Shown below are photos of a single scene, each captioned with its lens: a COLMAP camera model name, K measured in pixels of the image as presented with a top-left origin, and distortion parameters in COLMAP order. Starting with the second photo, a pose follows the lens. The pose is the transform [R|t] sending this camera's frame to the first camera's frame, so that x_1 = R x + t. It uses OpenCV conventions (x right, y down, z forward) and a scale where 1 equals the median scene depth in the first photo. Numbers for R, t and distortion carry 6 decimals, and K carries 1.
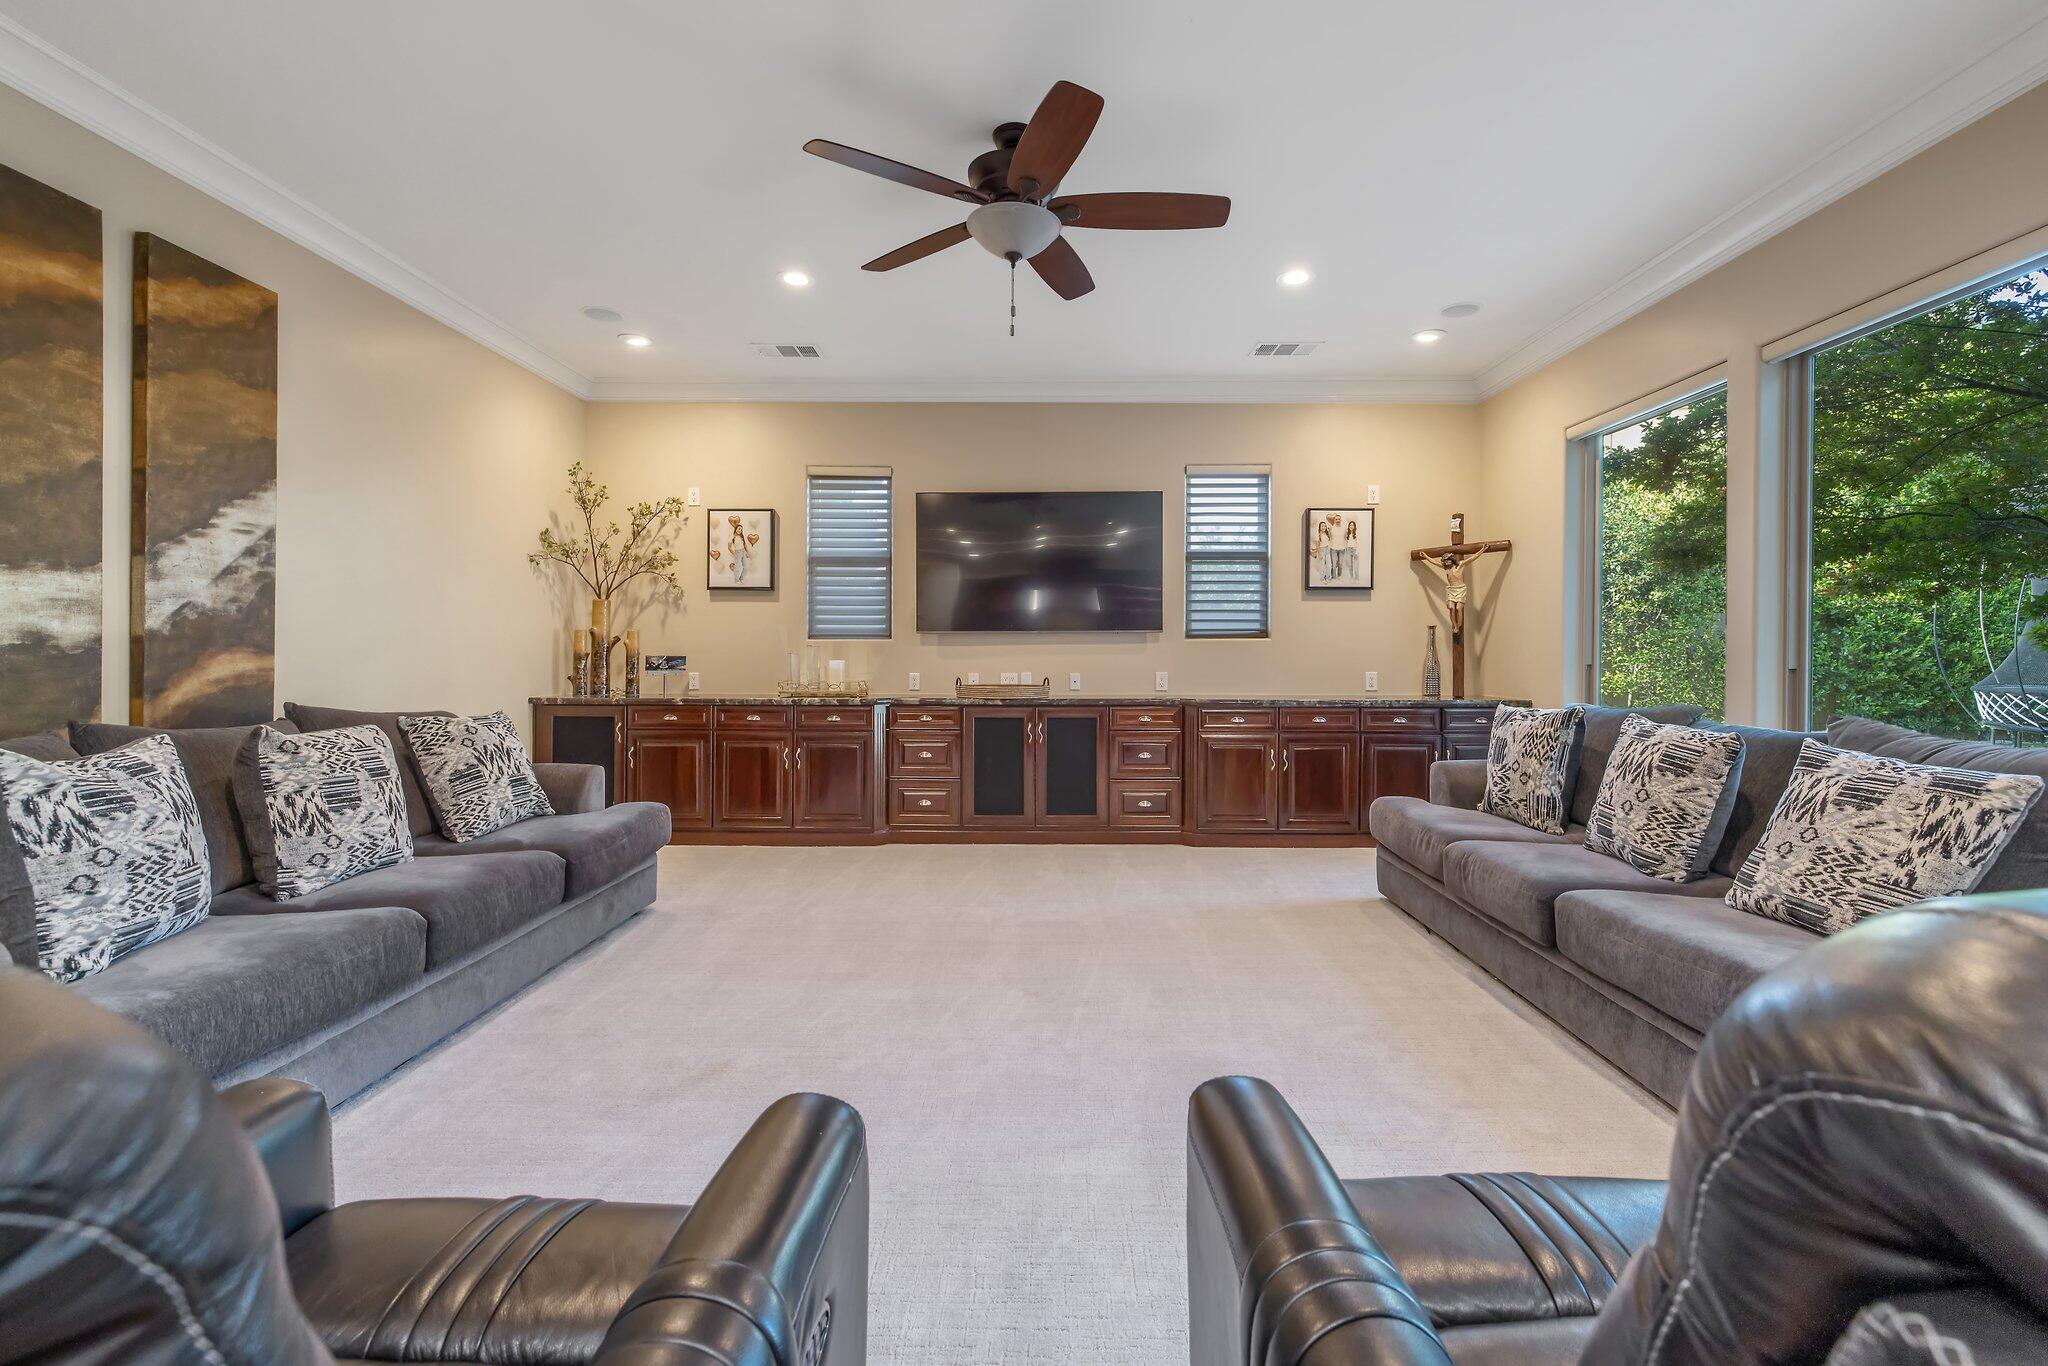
lens RADIAL K [[881.0, 0, 1032.6], [0, 881.0, 656.9], [0, 0, 1]] dist [0.004911, 0.000420]
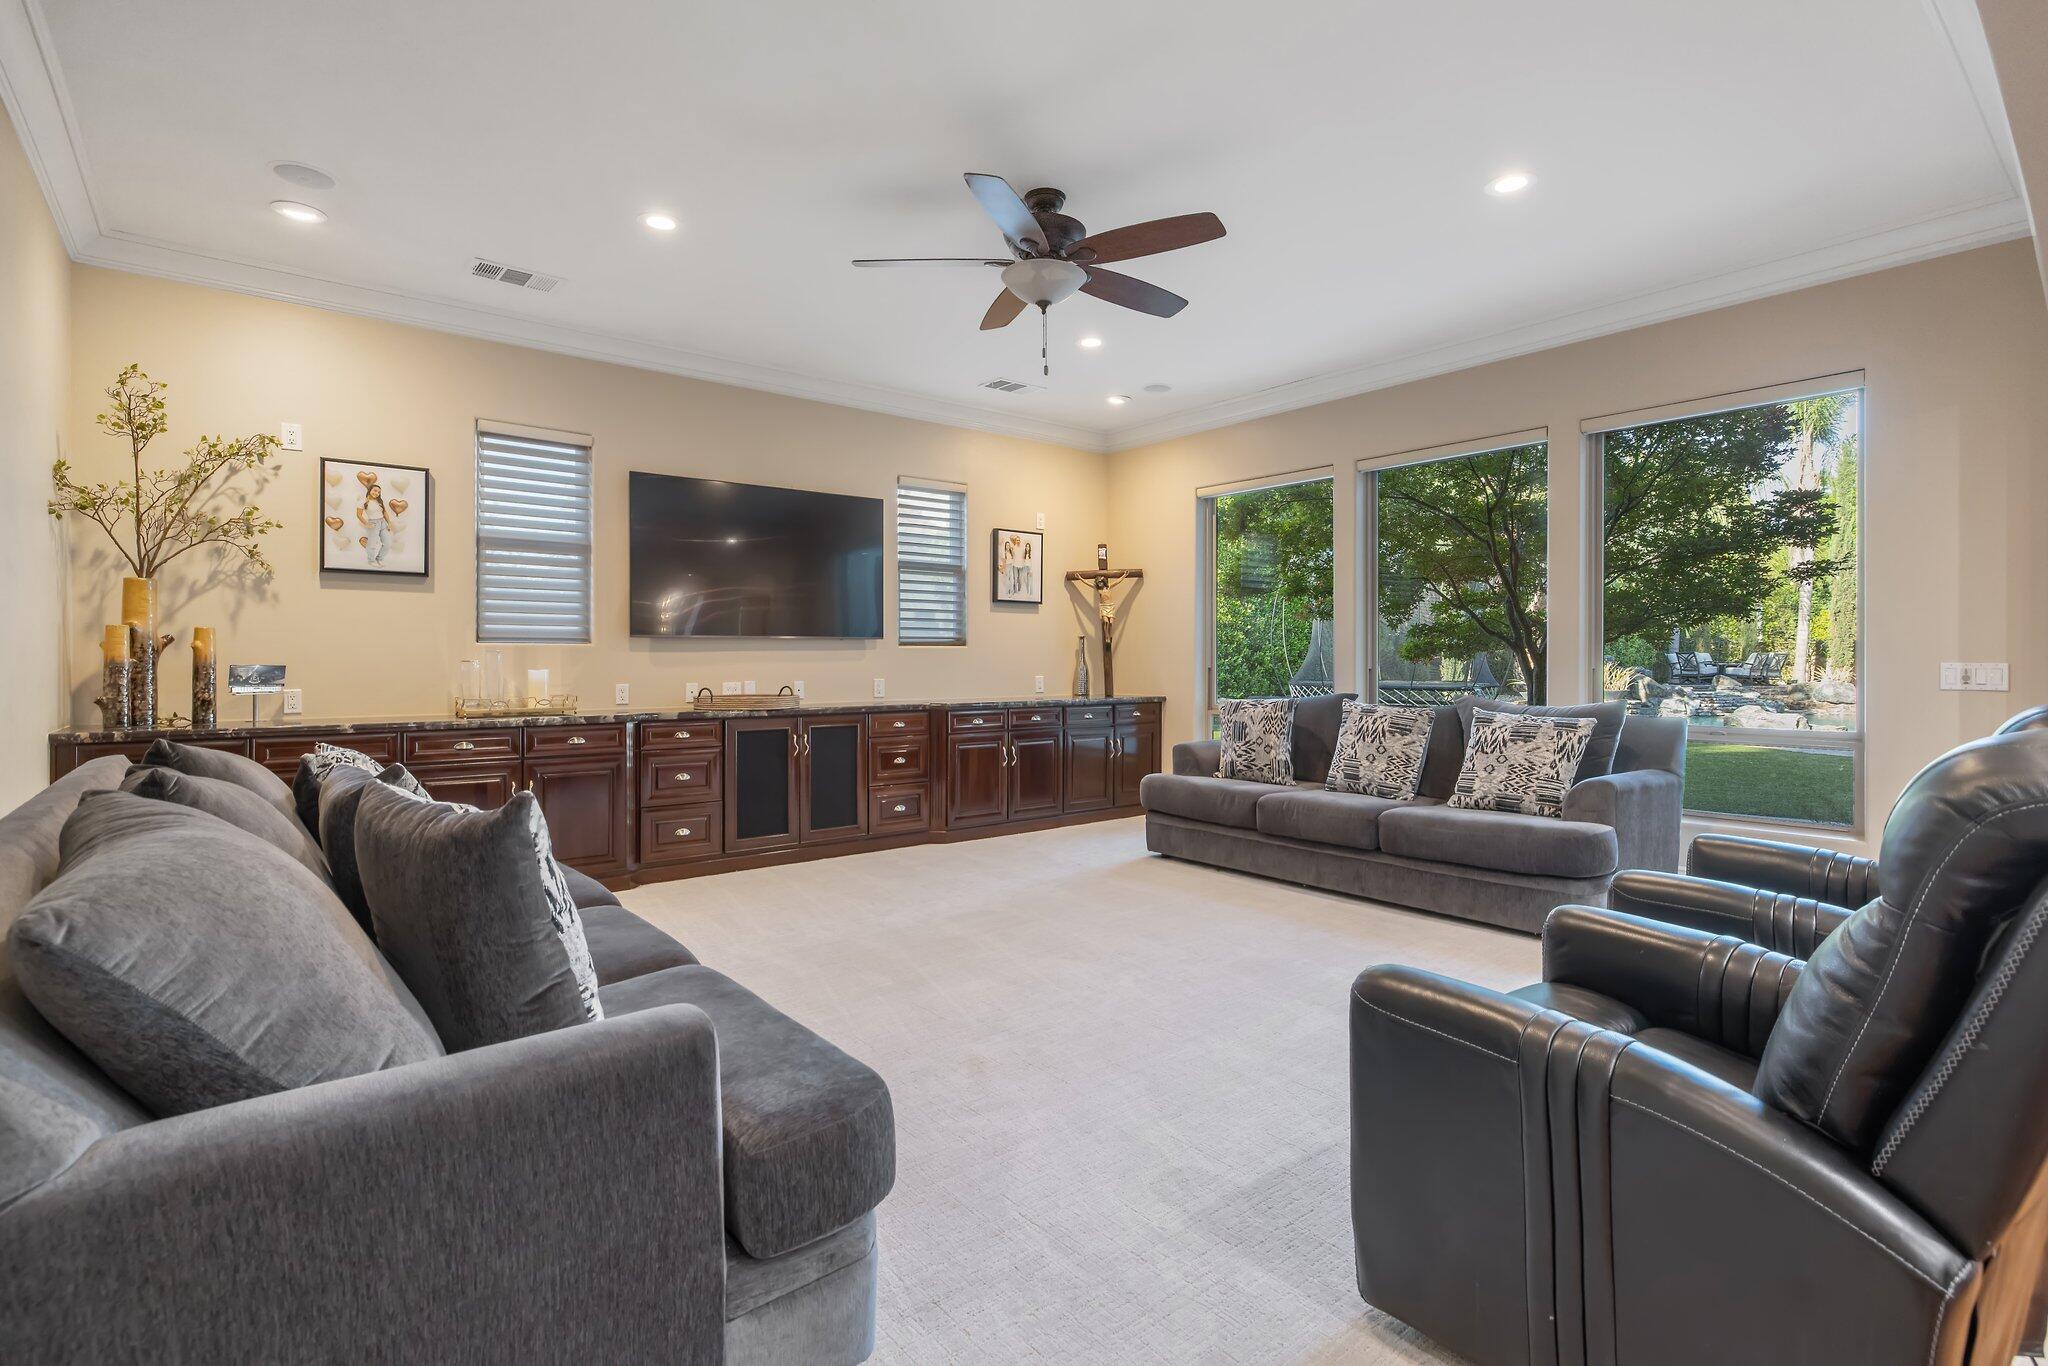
lens RADIAL K [[974.8, 0, 1038.5], [0, 974.8, 661.6], [0, 0, 1]] dist [-0.003250, 0.000937]
pose [[0.767530, -0.002697, 0.641007, -0.475628], [0.005035, 0.999986, -0.001821, 0.000557], [-0.640993, 0.004625, 0.767533, 0.035033]]
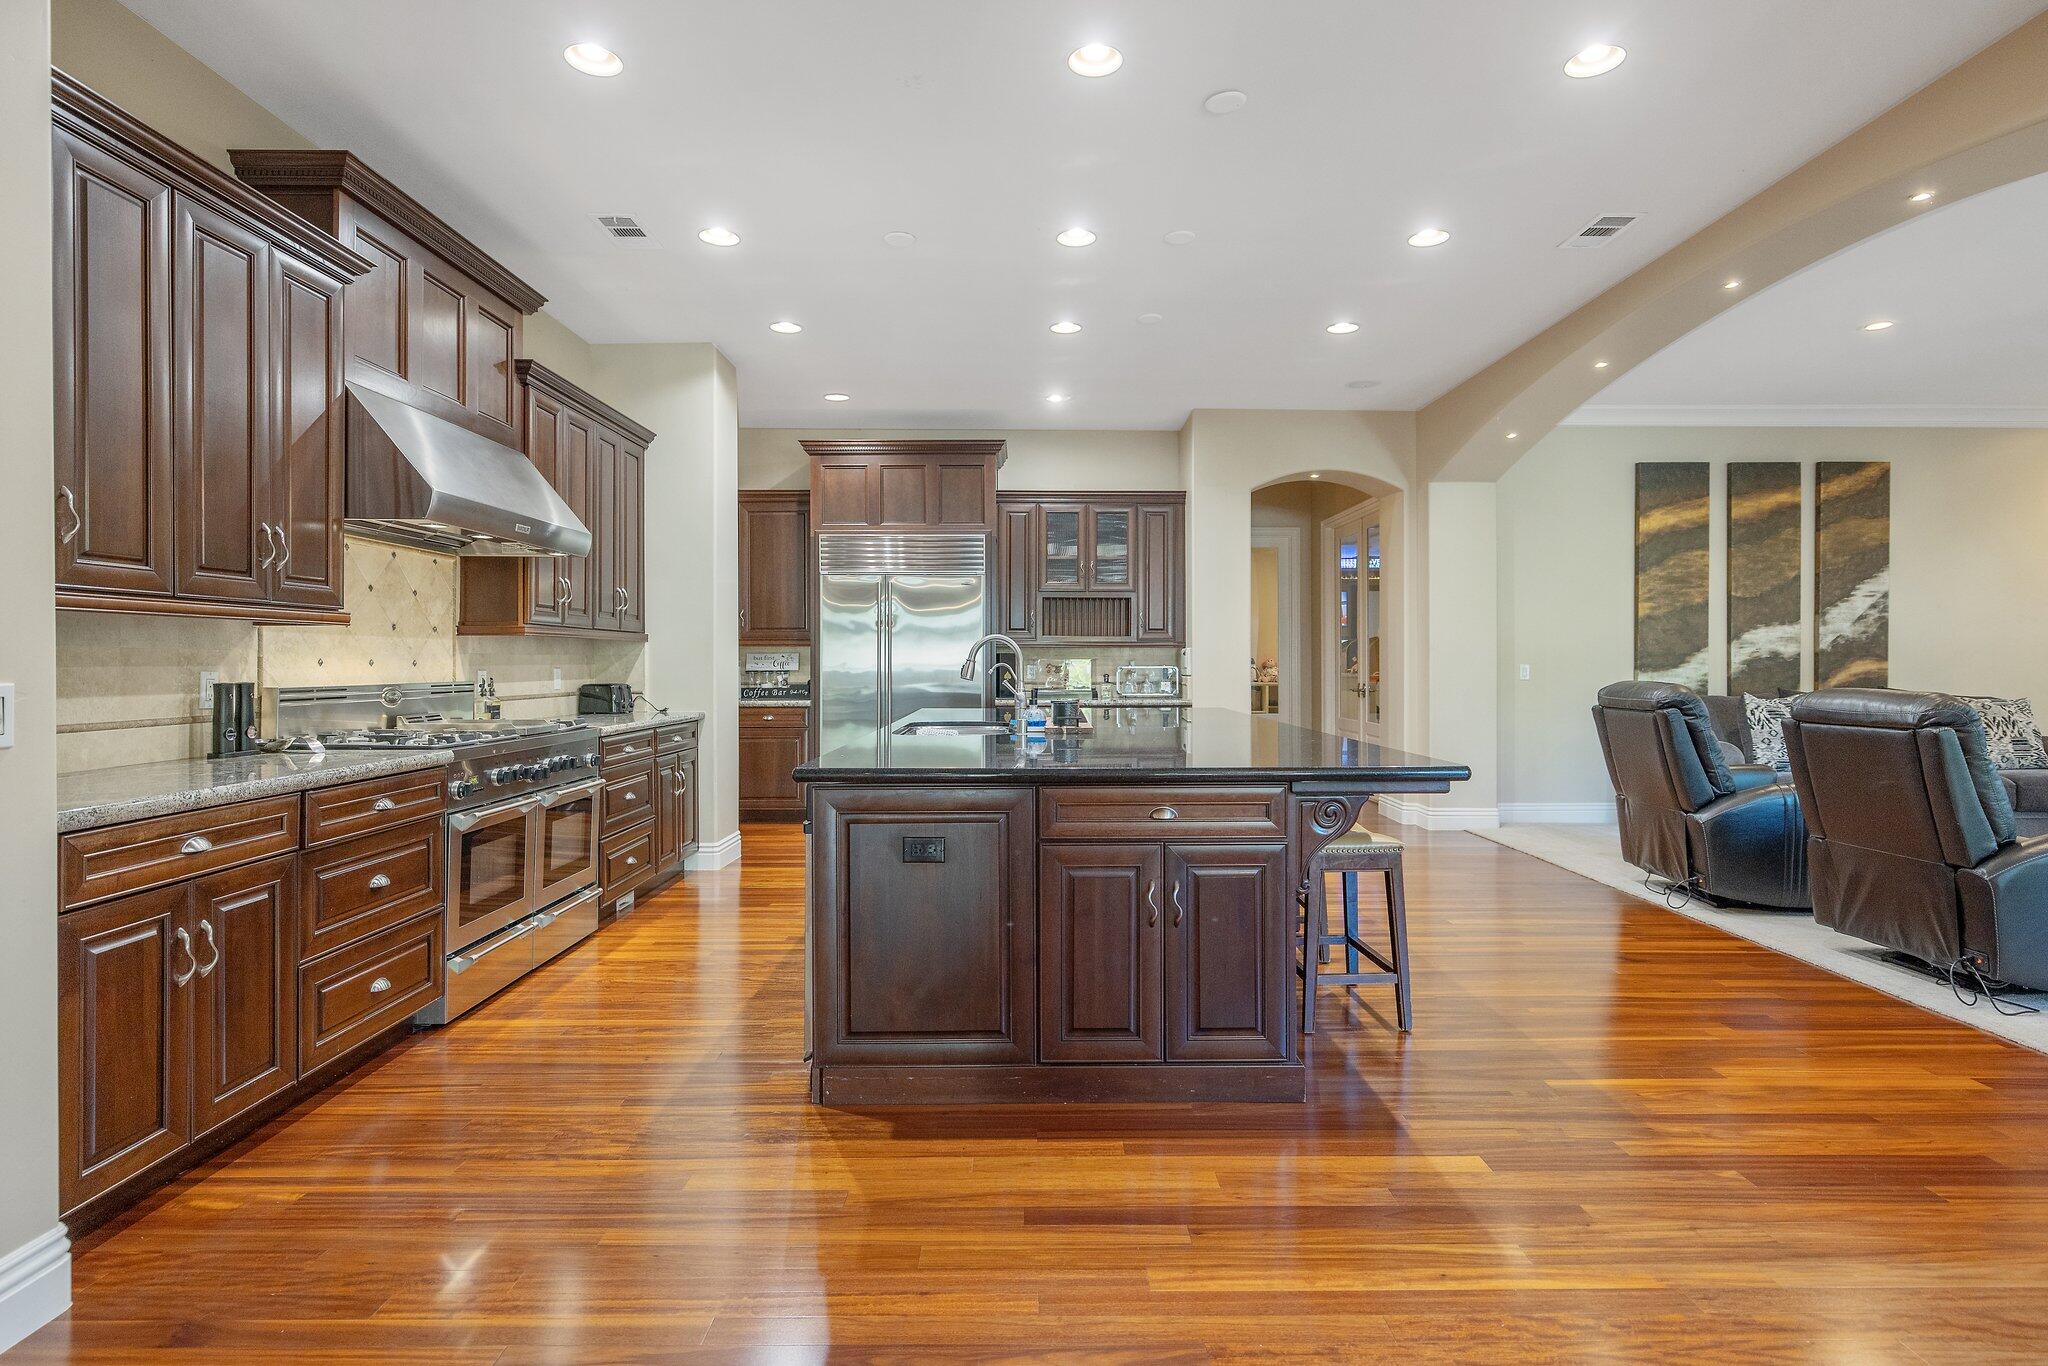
lens RADIAL K [[1043.6, 0, 1036.7], [0, 1043.6, 662.6], [0, 0, 1]] dist [-0.000574, -0.000337]
pose [[0.021286, 0.000059, -0.999773, 0.822777], [0.000257, 1.000000, 0.000065, 0.000038], [0.999773, -0.000258, 0.021286, -0.524006]]
